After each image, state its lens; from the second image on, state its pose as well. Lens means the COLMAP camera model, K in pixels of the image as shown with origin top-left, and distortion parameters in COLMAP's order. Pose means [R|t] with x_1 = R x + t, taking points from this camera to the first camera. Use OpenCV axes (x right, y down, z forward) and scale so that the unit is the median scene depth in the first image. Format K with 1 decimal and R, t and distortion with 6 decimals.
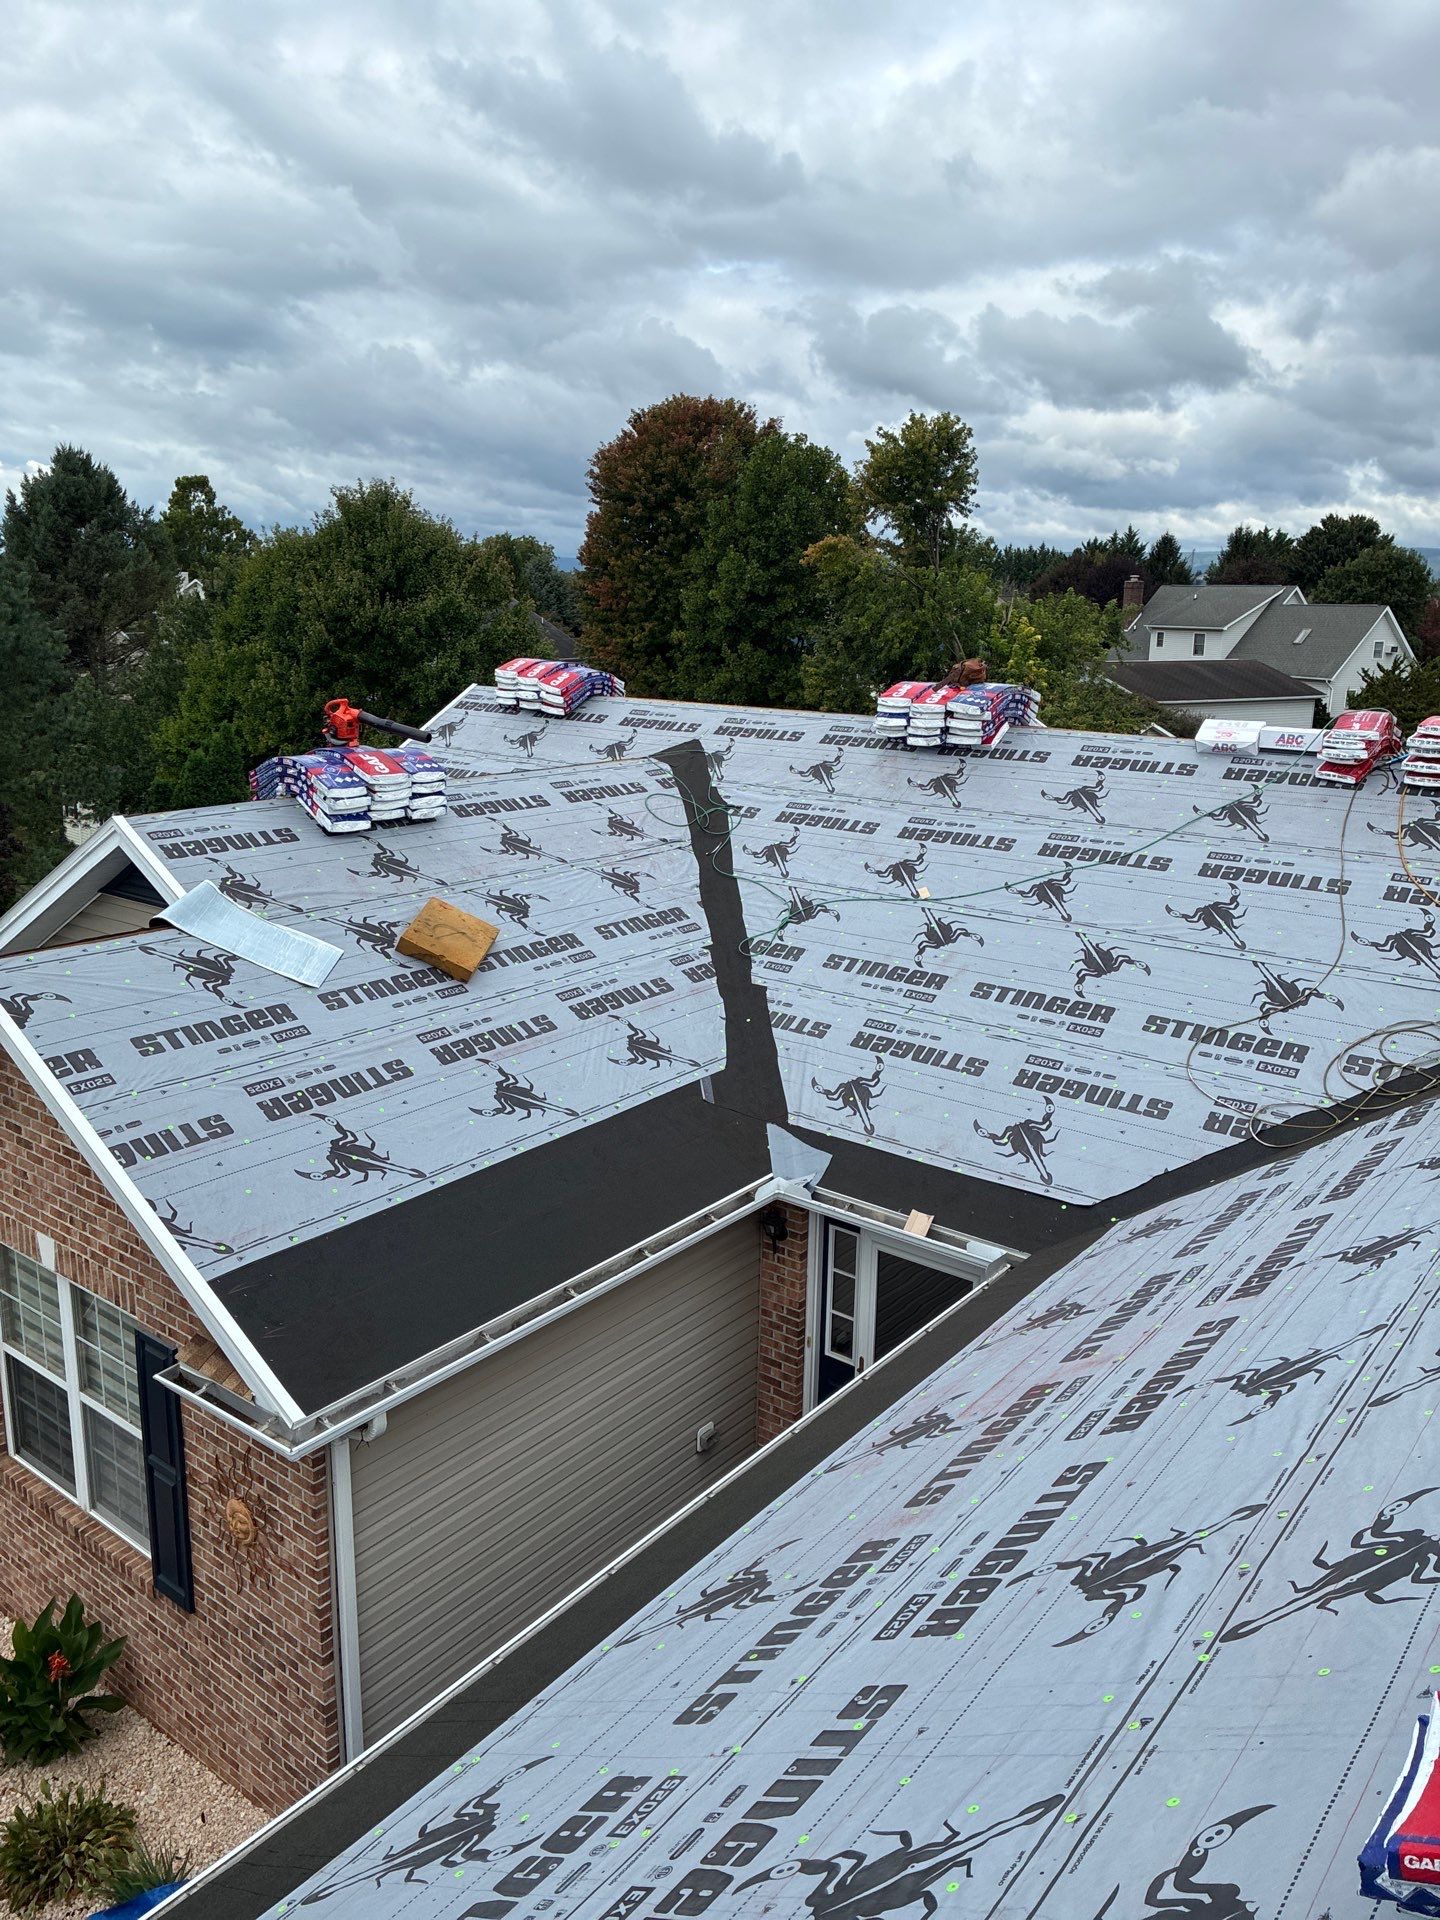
lens RADIAL K [[1429.3, 0, 717.3], [0, 1429.3, 924.9], [0, 0, 1]] dist [0.033364, -0.054779]
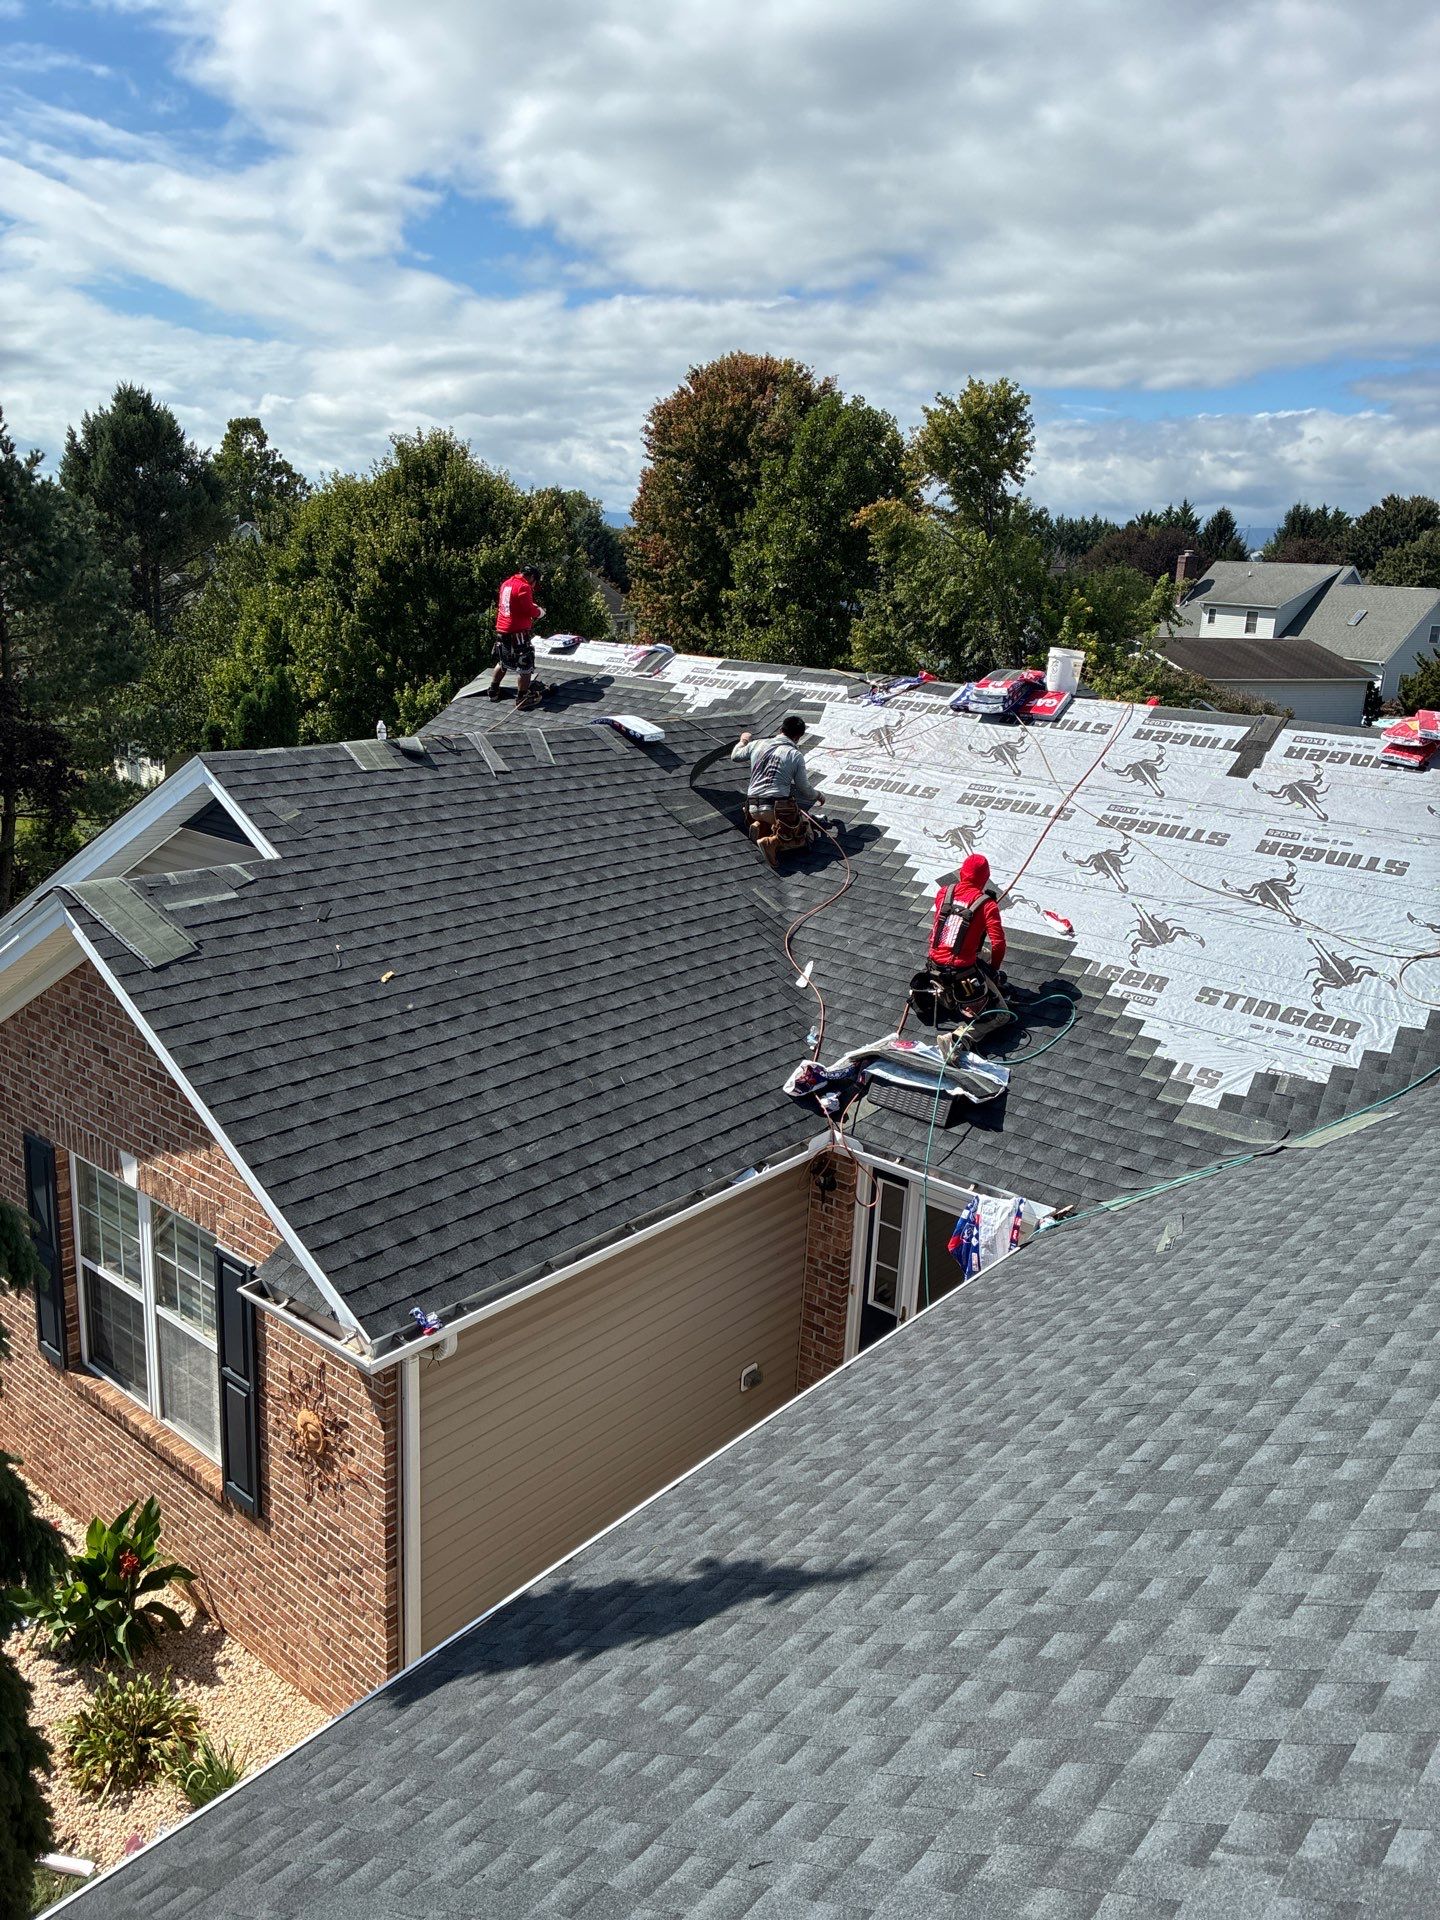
lens RADIAL K [[1429.3, 0, 718.7], [0, 1429.3, 921.8], [0, 0, 1]] dist [0.033364, -0.054779]
pose [[0.999017, 0.039290, -0.020530, -0.020363], [-0.038779, 0.998942, 0.024736, 0.004632], [0.021480, -0.023915, 0.999483, -0.021399]]
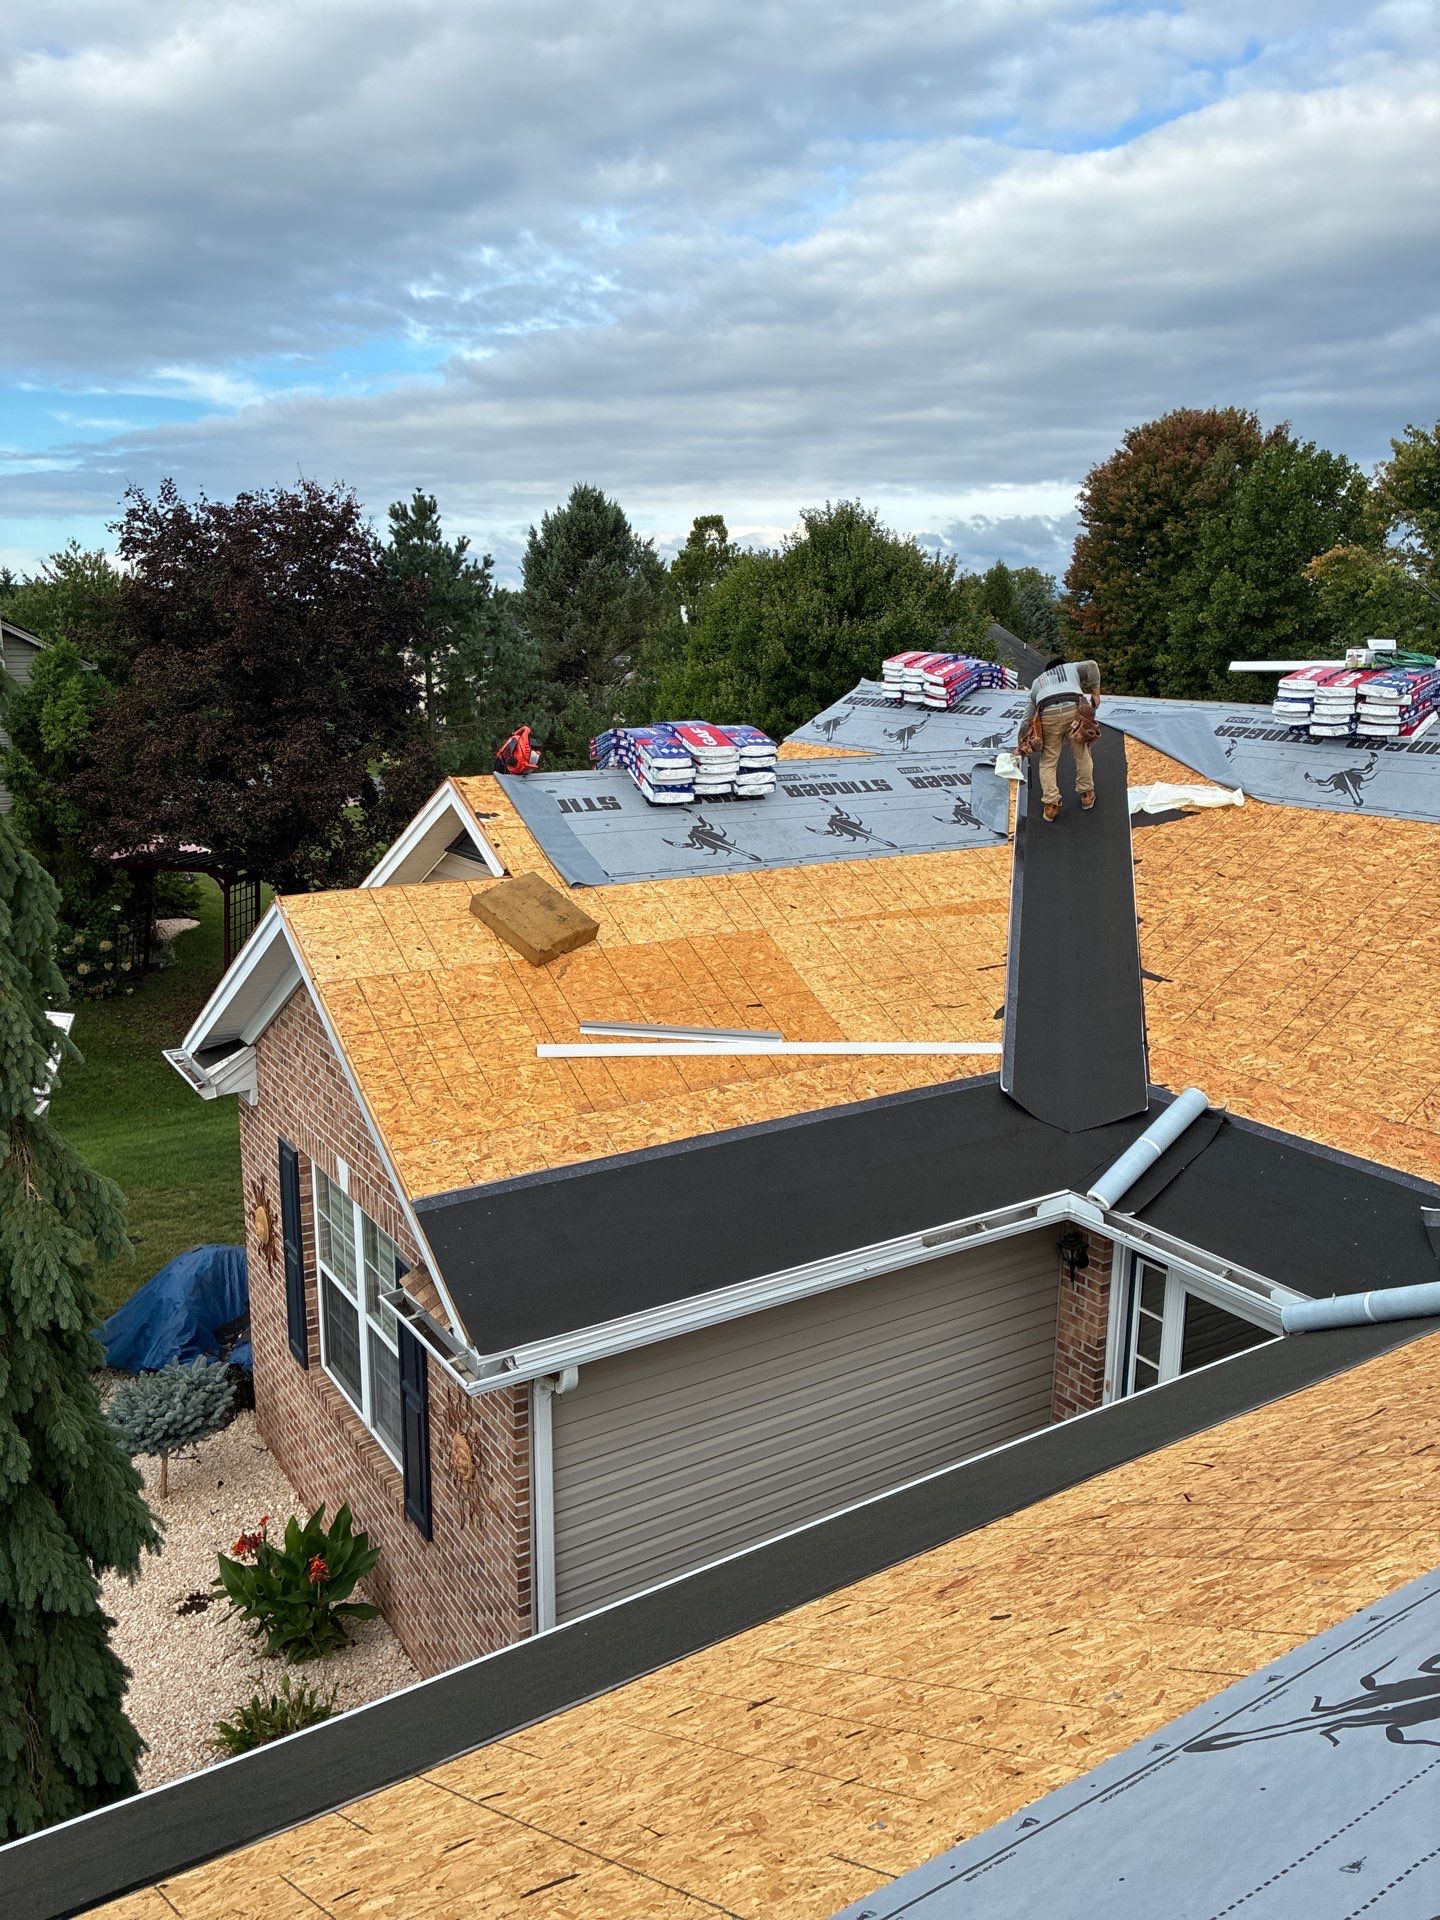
lens RADIAL K [[1429.3, 0, 720.2], [0, 1429.3, 939.6], [0, 0, 1]] dist [0.033364, -0.054779]
pose [[0.944234, 0.062275, -0.323334, 0.101483], [-0.066393, 0.997792, -0.001709, 0.029057], [0.322514, 0.023080, 0.946283, 0.065507]]
